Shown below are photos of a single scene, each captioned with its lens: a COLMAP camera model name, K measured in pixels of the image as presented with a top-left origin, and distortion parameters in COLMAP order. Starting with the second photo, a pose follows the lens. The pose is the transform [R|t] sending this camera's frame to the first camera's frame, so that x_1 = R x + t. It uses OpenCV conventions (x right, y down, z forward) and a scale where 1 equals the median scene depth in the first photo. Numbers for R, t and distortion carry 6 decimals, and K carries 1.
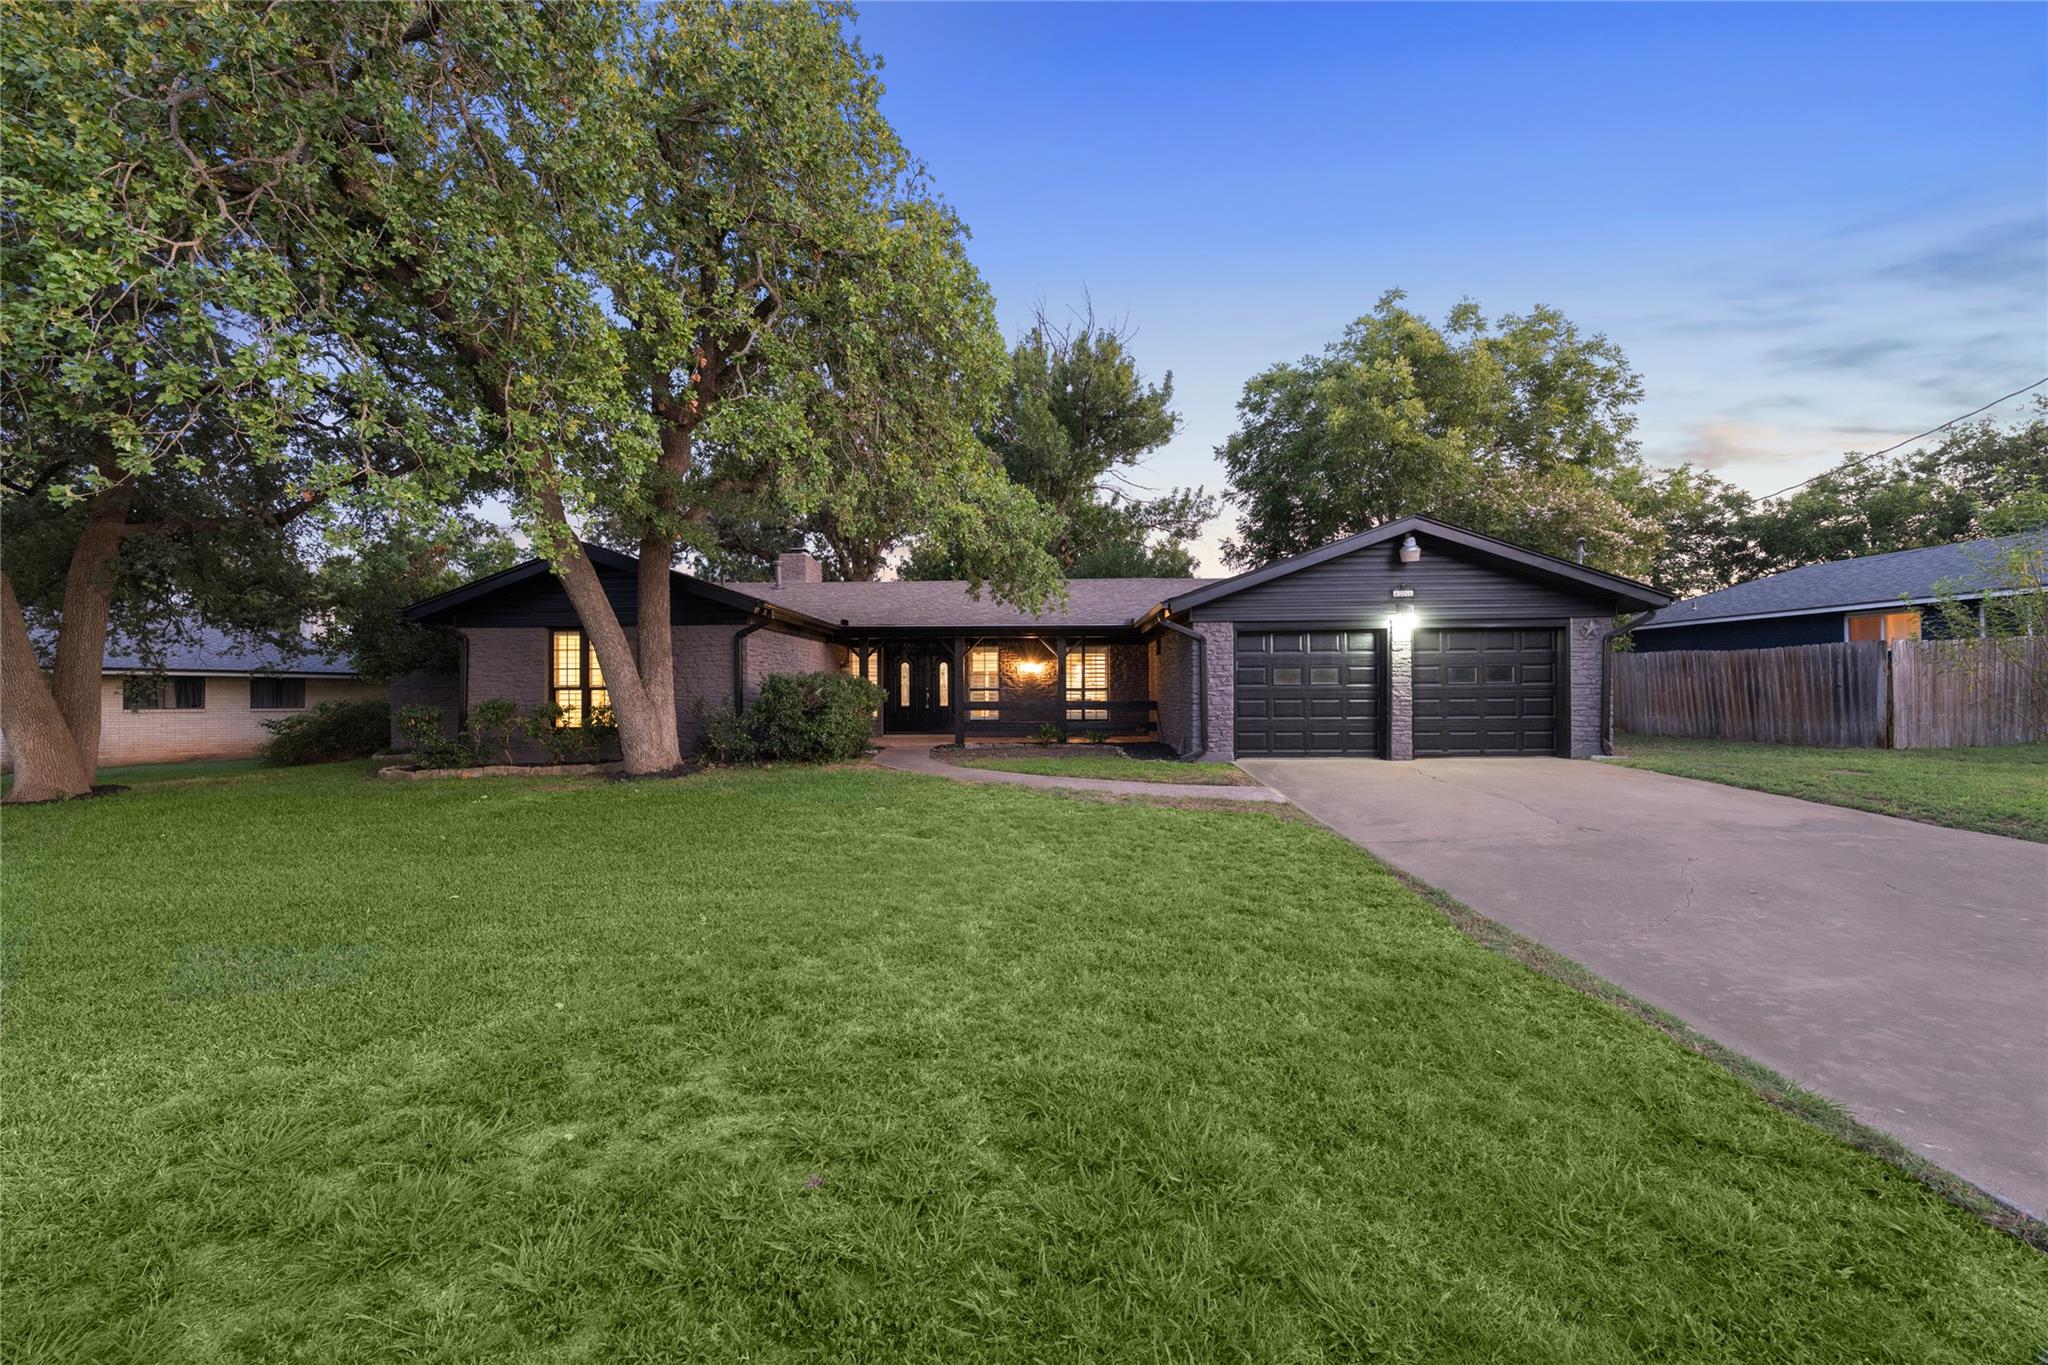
lens RADIAL K [[800.5, 0, 1025.7], [0, 800.5, 684.4], [0, 0, 1]] dist [-0.000556, -0.000115]
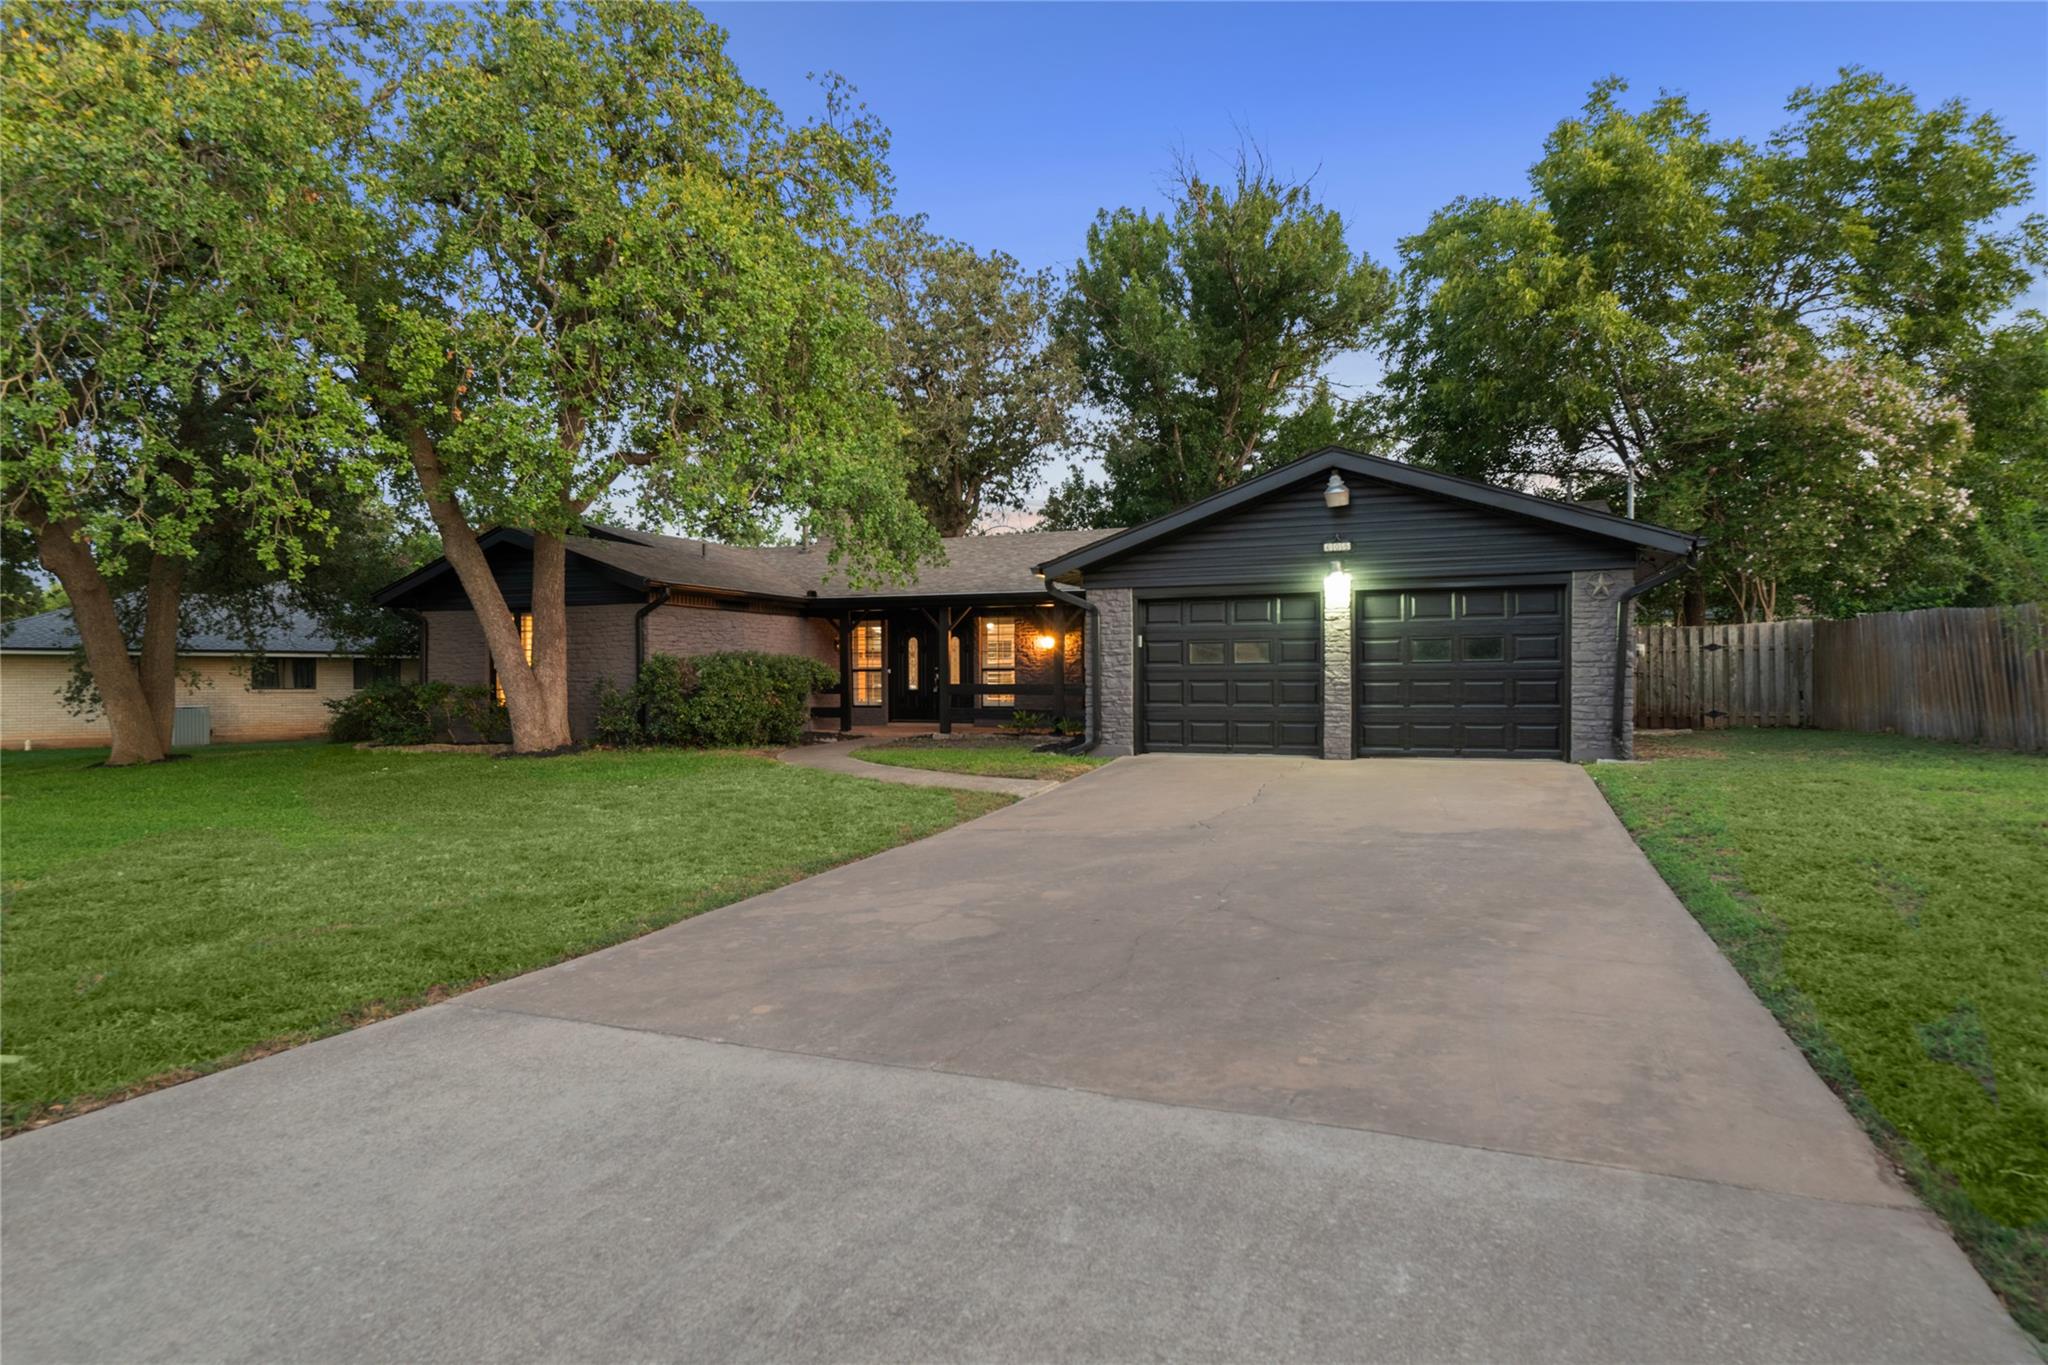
lens RADIAL K [[1159.7, 0, 1031.3], [0, 1159.7, 680.5], [0, 0, 1]] dist [0.002882, -0.000549]
pose [[0.944556, 0.001669, -0.328345, 0.545550], [0.003991, 0.999855, 0.016564, -0.002678], [0.328325, -0.016956, 0.944413, -0.167335]]
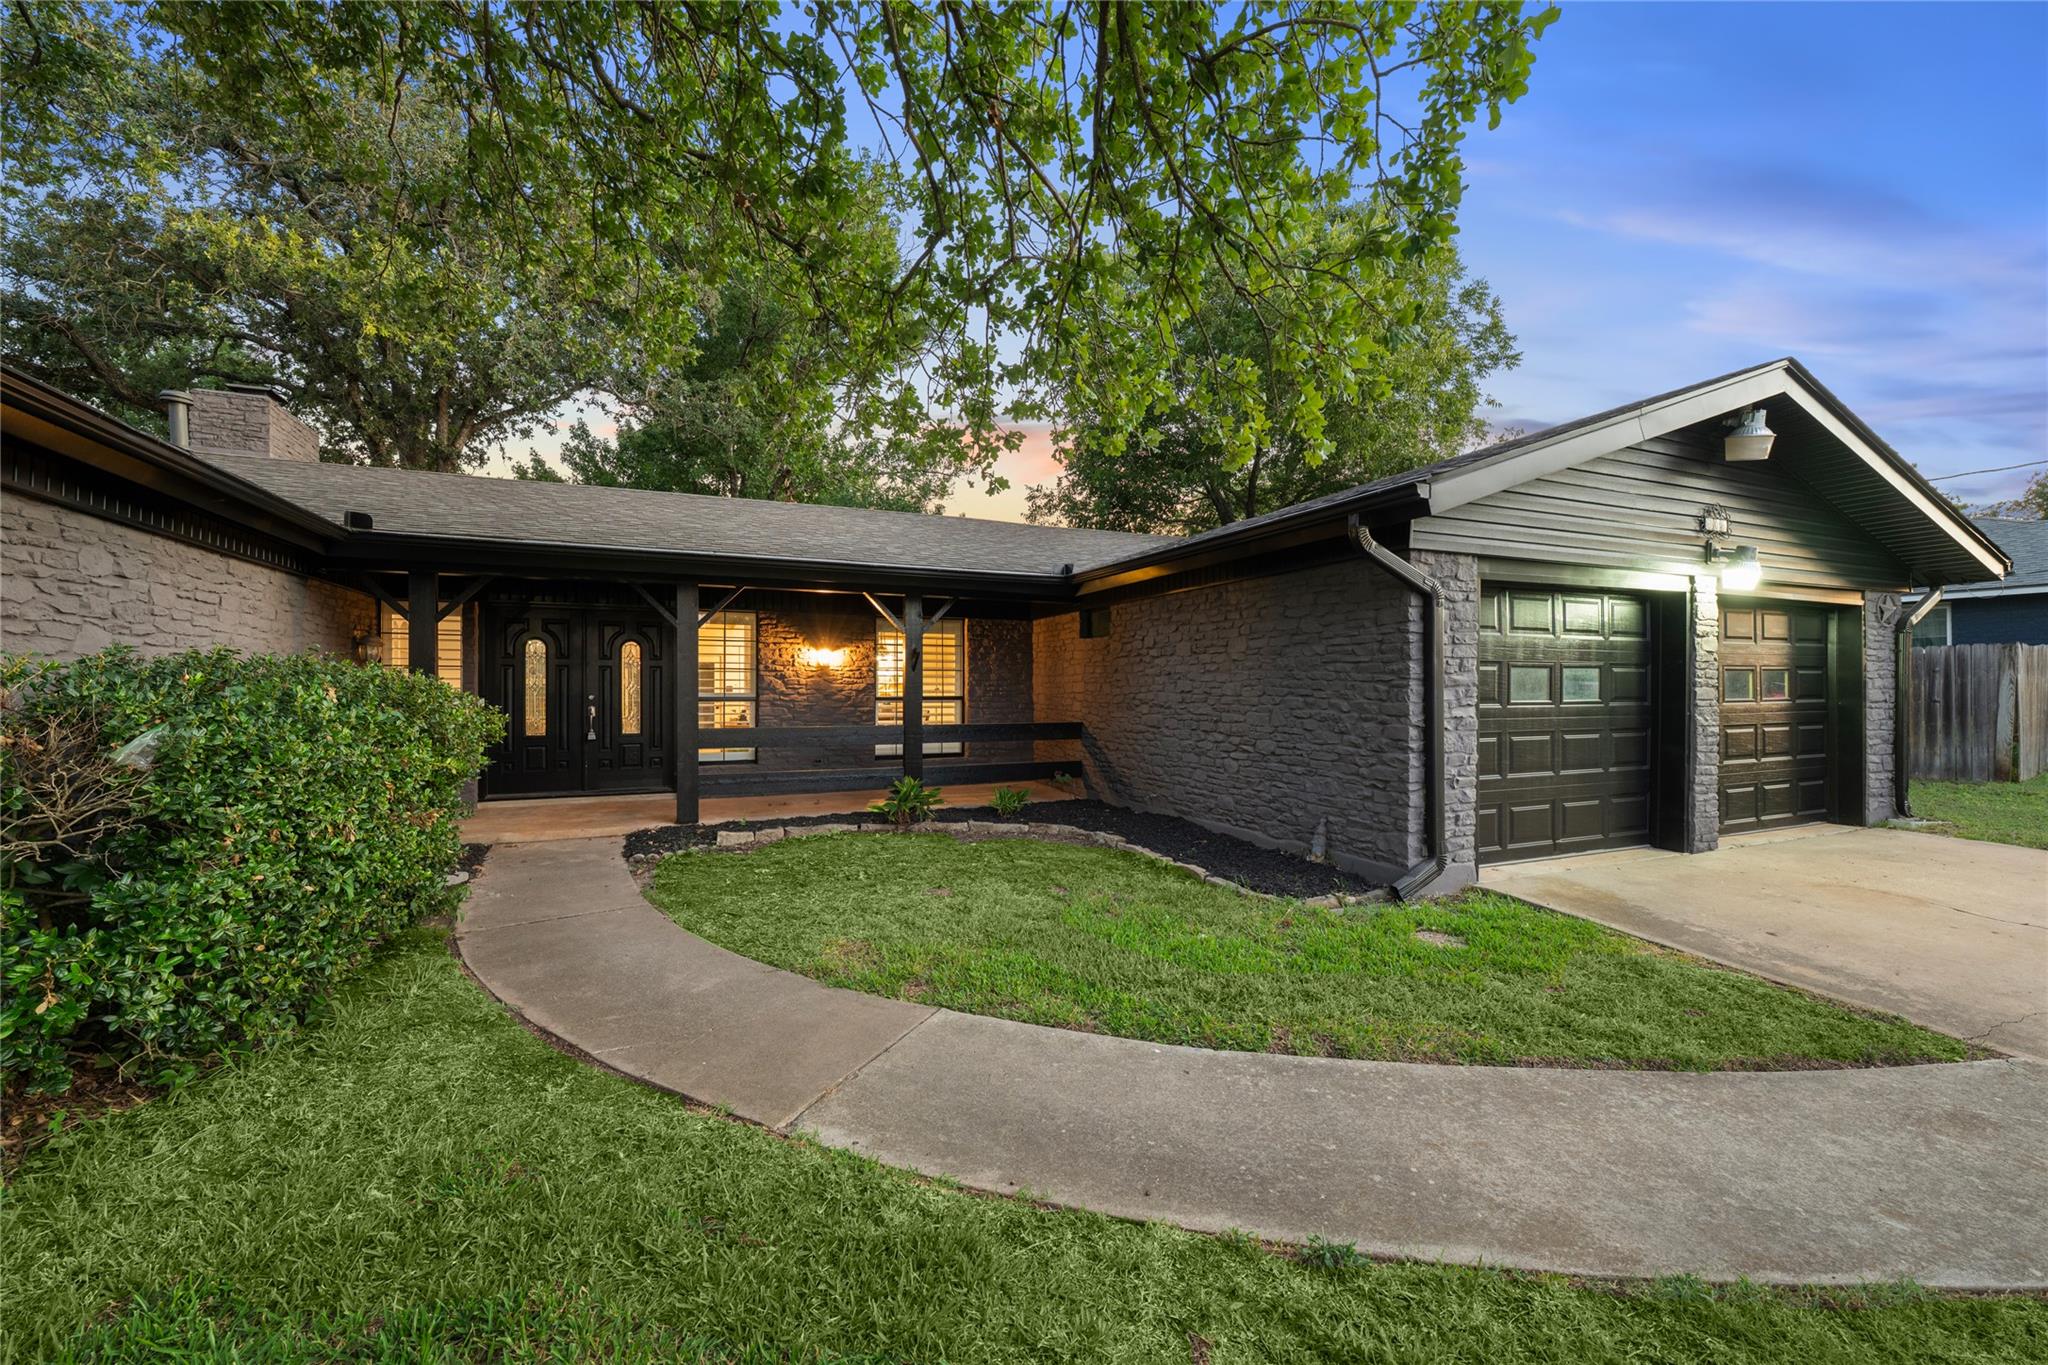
lens RADIAL K [[800.5, 0, 1021.0], [0, 800.5, 685.1], [0, 0, 1]] dist [-0.000556, -0.000115]
pose [[0.904807, 0.006881, 0.425766, -0.141152], [-0.009532, 0.999946, 0.004098, -0.008968], [-0.425714, -0.007766, 0.904824, 0.704826]]
